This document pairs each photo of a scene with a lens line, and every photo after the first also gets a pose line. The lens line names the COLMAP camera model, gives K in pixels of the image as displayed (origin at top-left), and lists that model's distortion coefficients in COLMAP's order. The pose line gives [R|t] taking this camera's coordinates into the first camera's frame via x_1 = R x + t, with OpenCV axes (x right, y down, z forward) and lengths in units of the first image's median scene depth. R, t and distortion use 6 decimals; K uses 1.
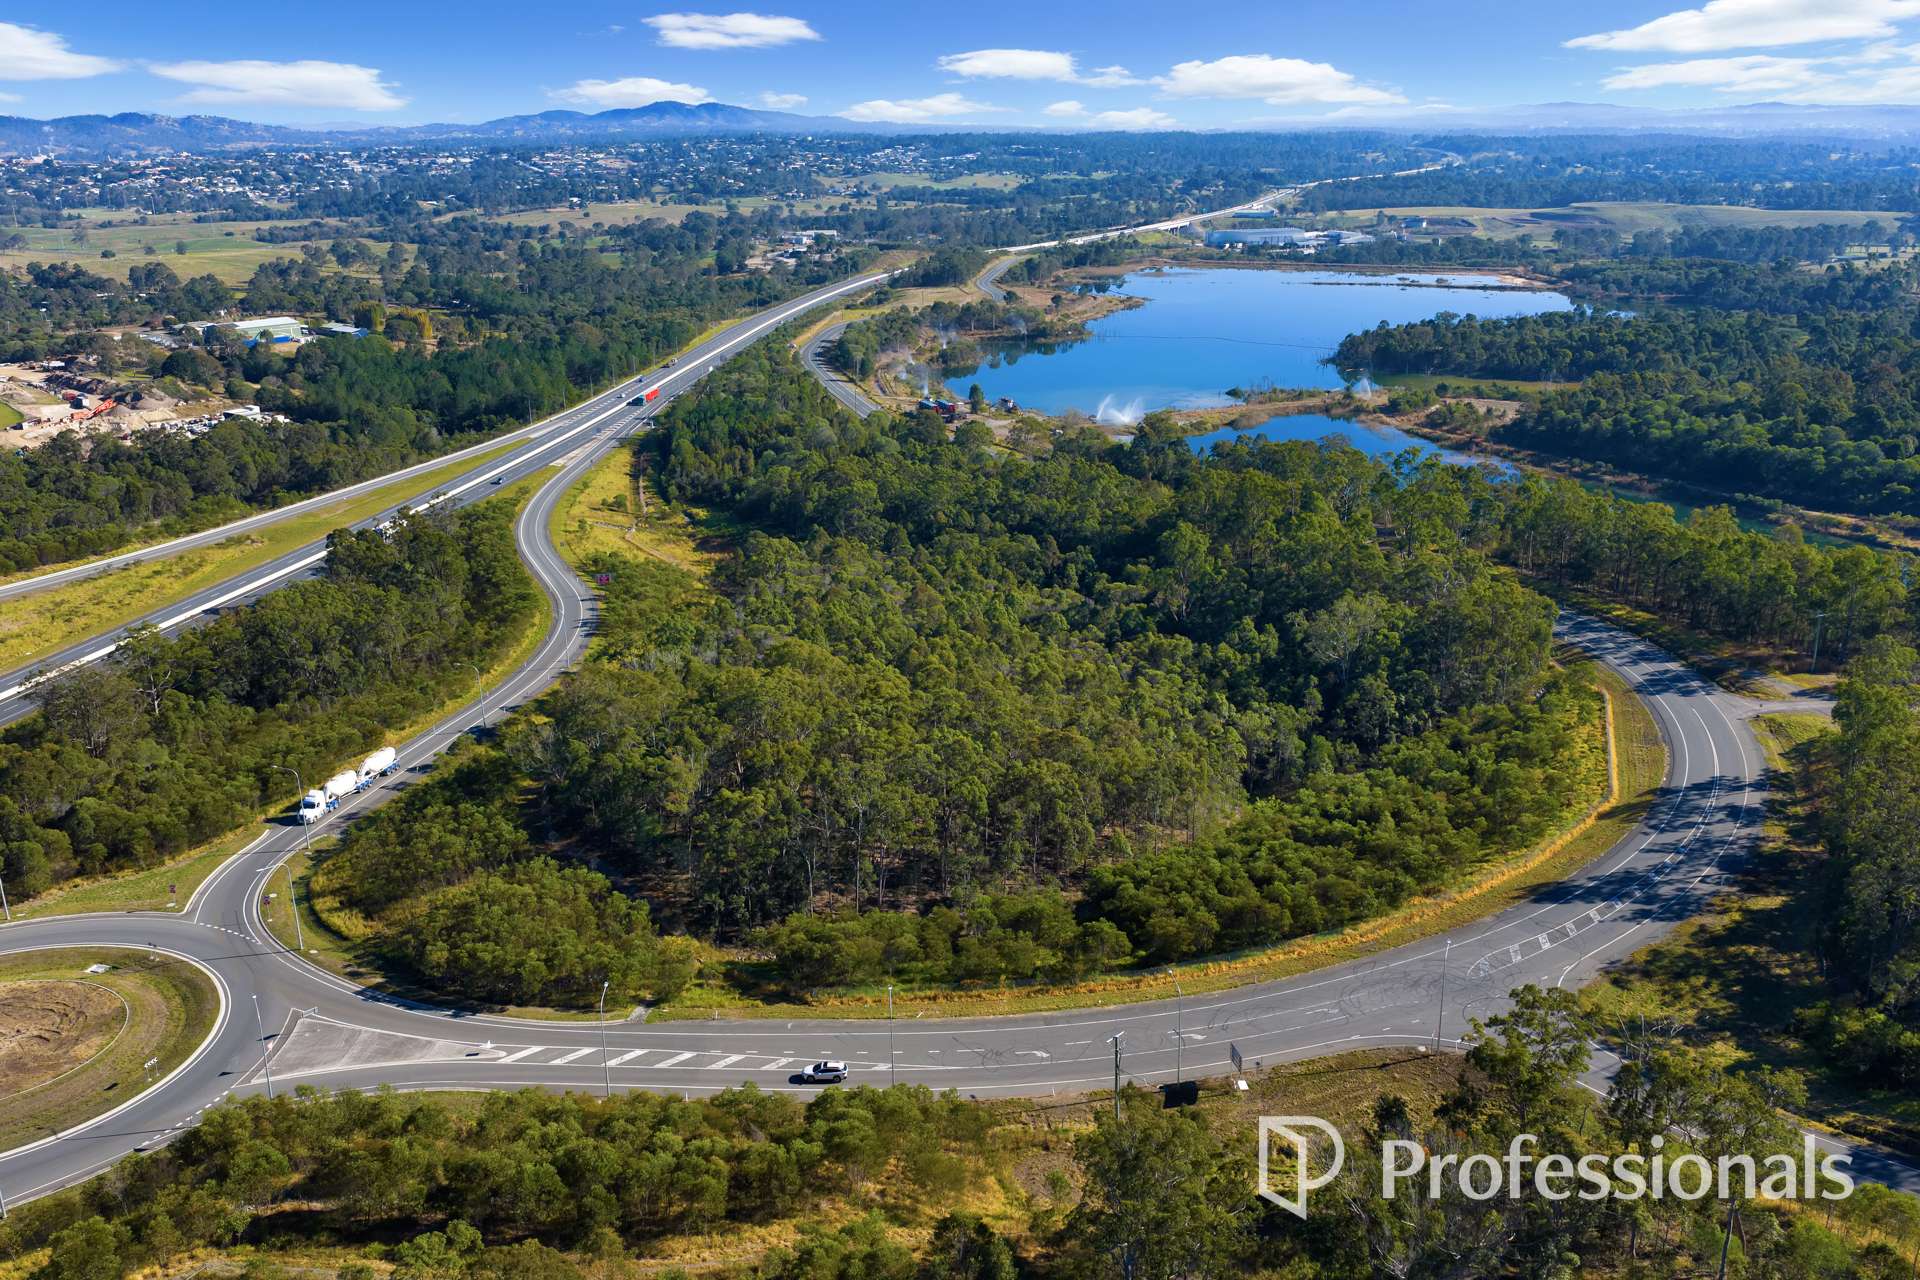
lens RADIAL K [[1607.6, 0, 960.0], [0, 1607.6, 640.0], [0, 0, 1]] dist [-0.005986, -0.013698]
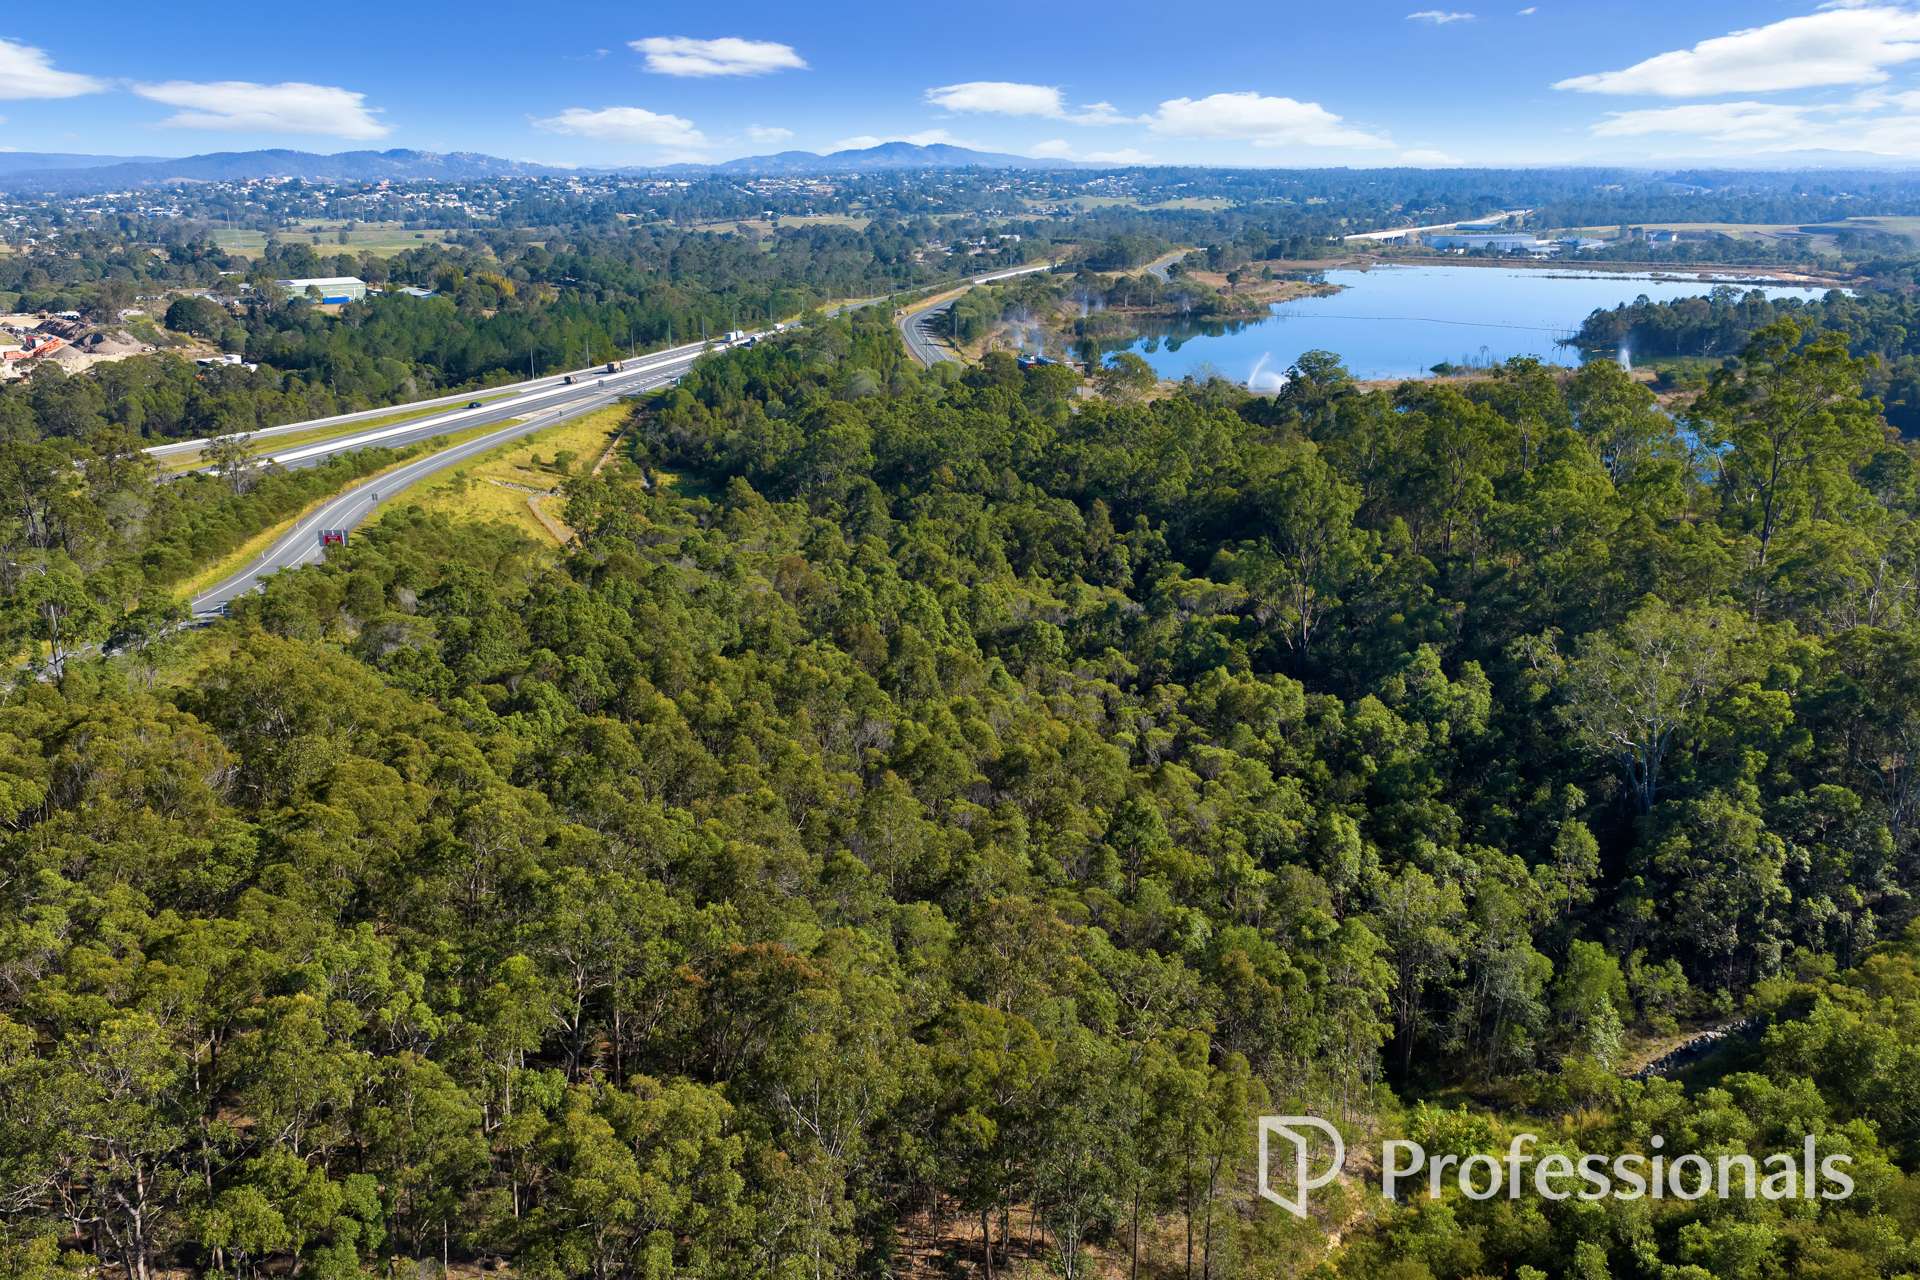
lens RADIAL K [[1607.6, 0, 960.0], [0, 1607.6, 640.0], [0, 0, 1]] dist [-0.005986, -0.013698]
pose [[0.991504, 0.044761, -0.122136, 0.083811], [-0.047347, 0.998710, -0.018351, -0.000350], [0.121157, 0.023978, 0.992344, 0.428534]]
